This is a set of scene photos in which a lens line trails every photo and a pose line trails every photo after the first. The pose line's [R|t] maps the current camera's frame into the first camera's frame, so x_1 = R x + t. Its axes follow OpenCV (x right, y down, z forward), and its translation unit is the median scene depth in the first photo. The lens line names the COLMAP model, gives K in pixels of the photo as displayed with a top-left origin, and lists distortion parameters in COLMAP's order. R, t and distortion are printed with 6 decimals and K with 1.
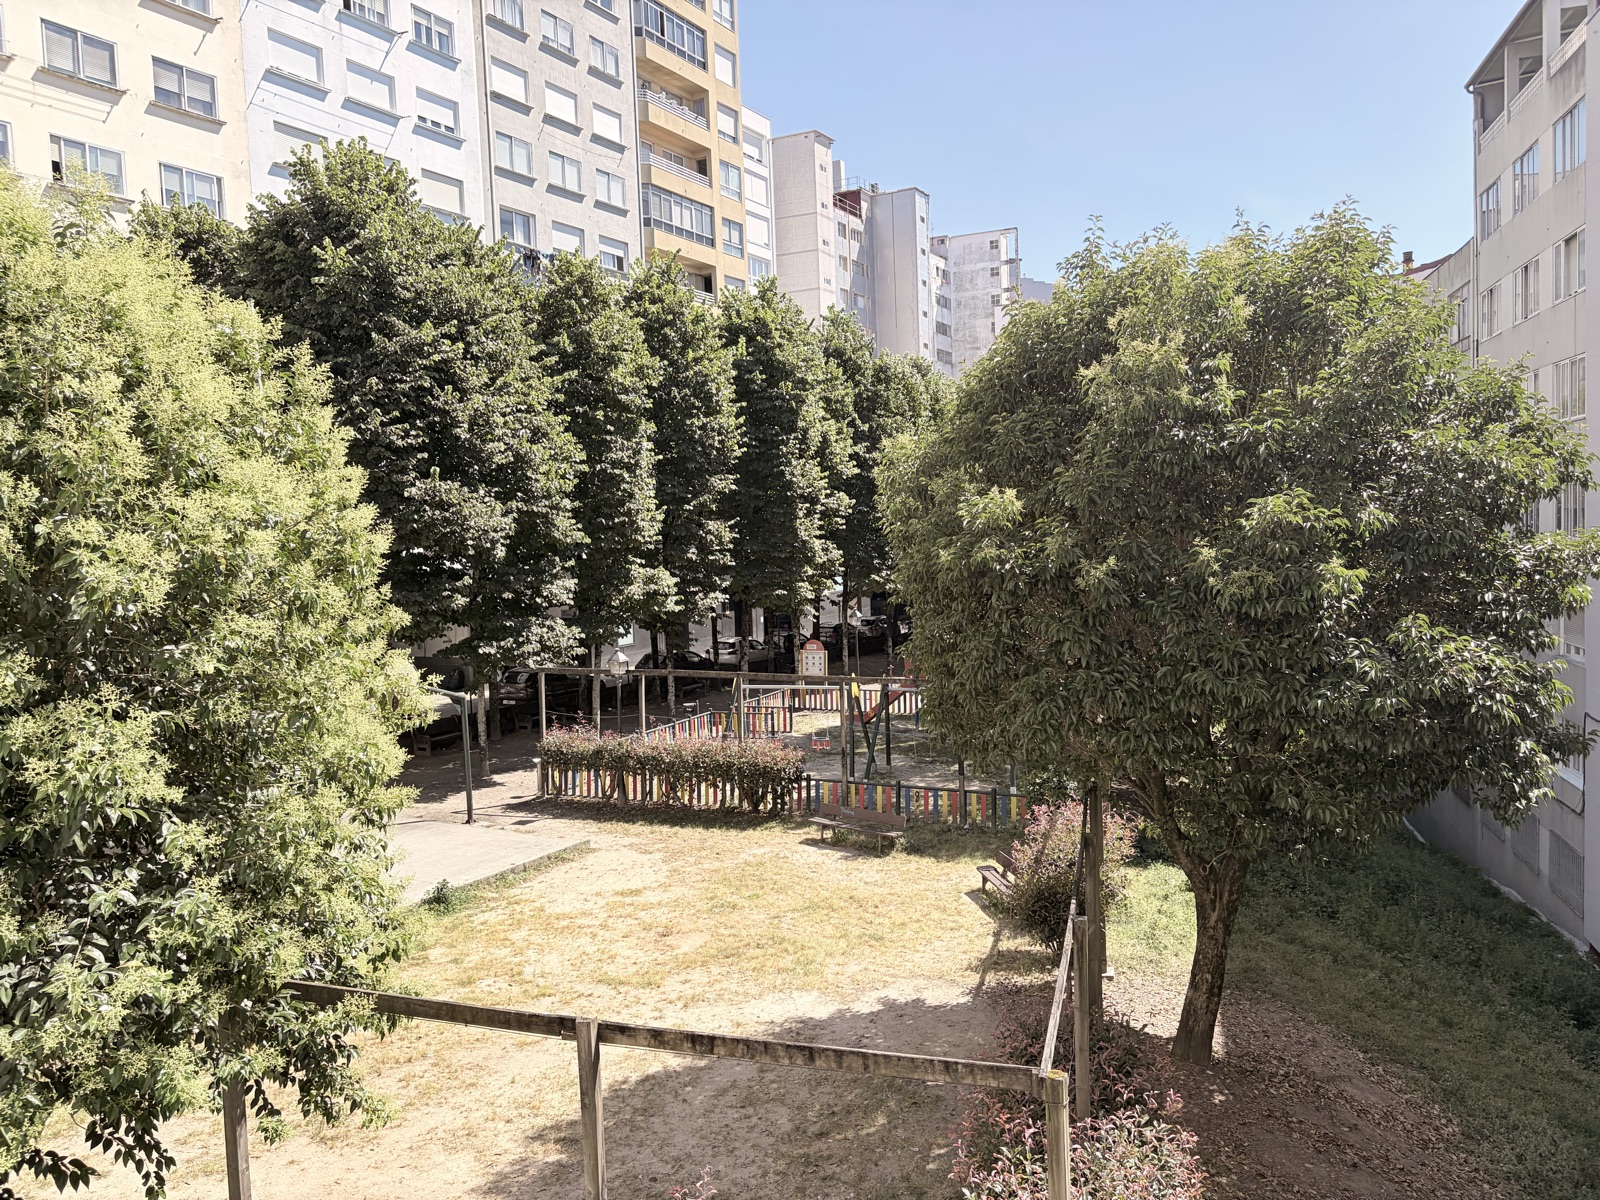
lens RADIAL K [[1188.8, 0, 808.0], [0, 1188.8, 598.5], [0, 0, 1]] dist [0.028924, -0.030848]
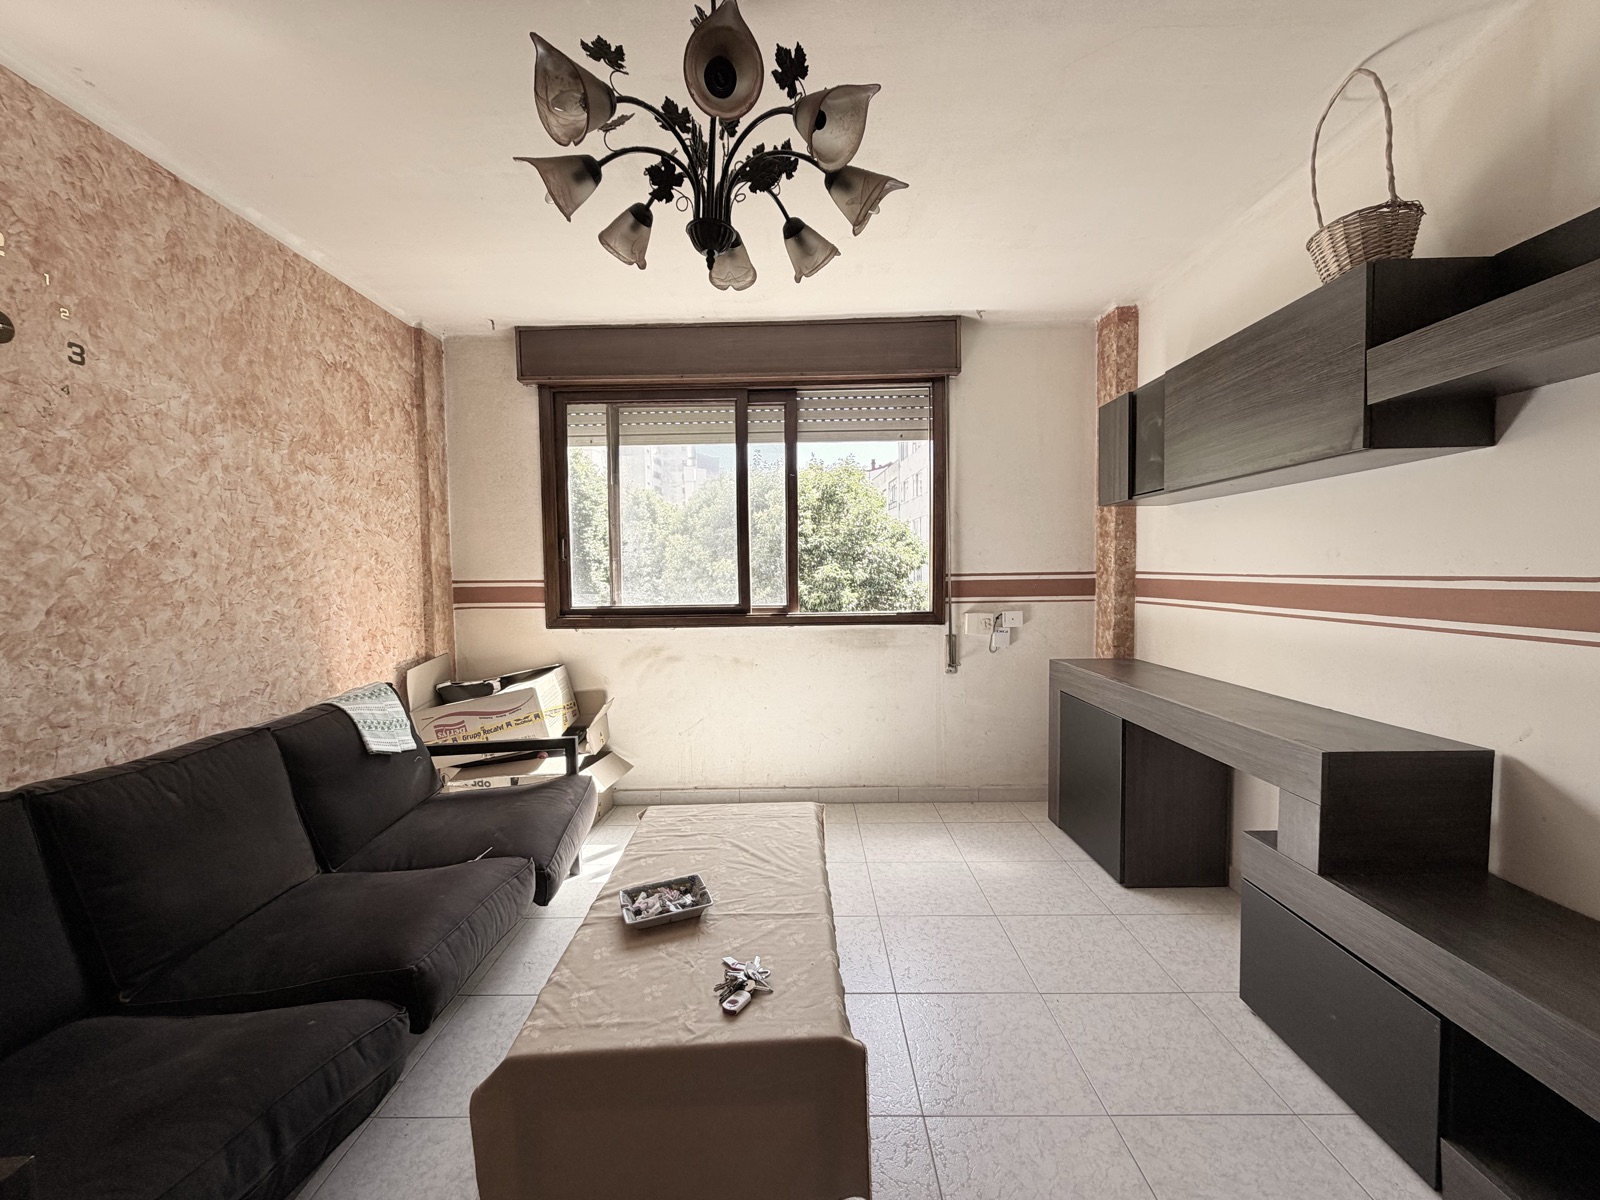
lens RADIAL K [[636.4, 0, 798.6], [0, 636.4, 598.7], [0, 0, 1]] dist [0.000954, 0.000237]
pose [[0.940939, 0.013326, 0.338315, -0.136306], [-0.002692, 0.999488, -0.031882, 0.030963], [-0.338567, 0.029089, 0.940493, -0.288841]]
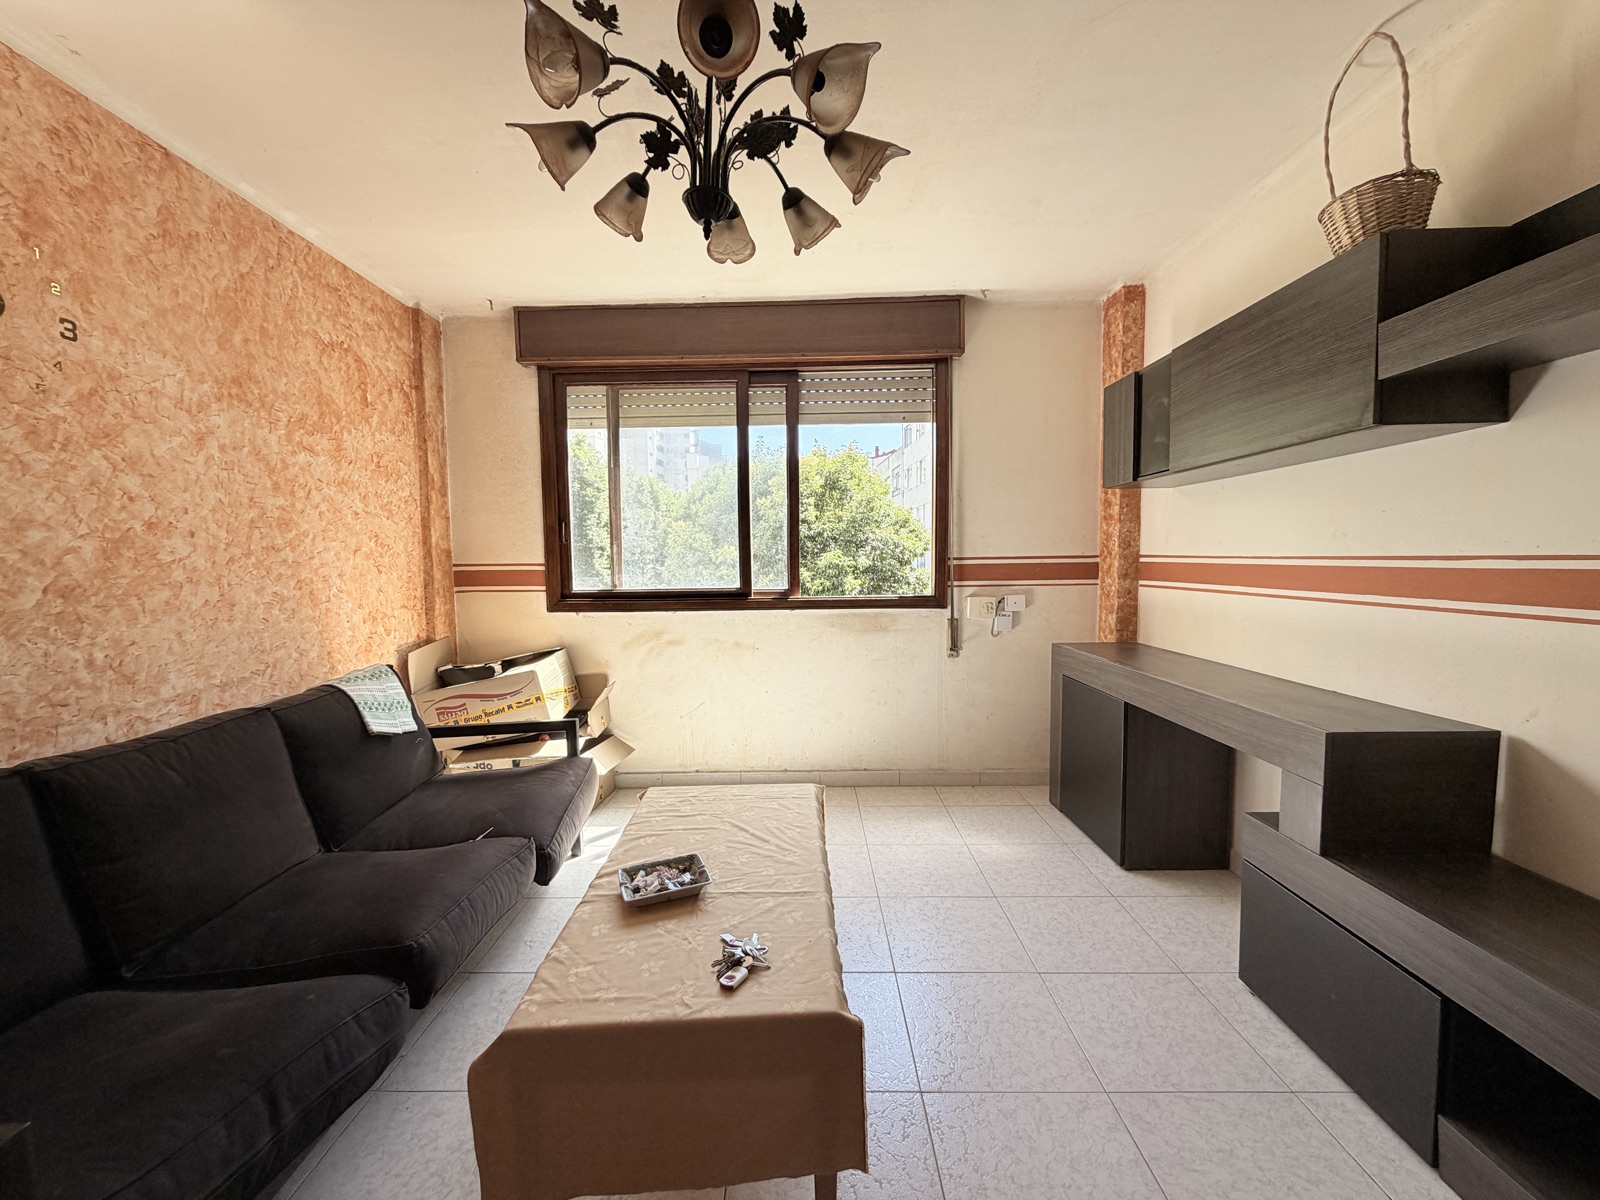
lens RADIAL K [[636.4, 0, 798.8], [0, 636.4, 598.4], [0, 0, 1]] dist [0.000954, 0.000237]
pose [[0.942510, 0.008049, 0.334081, -0.135266], [-0.003923, 0.999907, -0.013023, 0.032522], [-0.334155, 0.010964, 0.942454, -0.288075]]
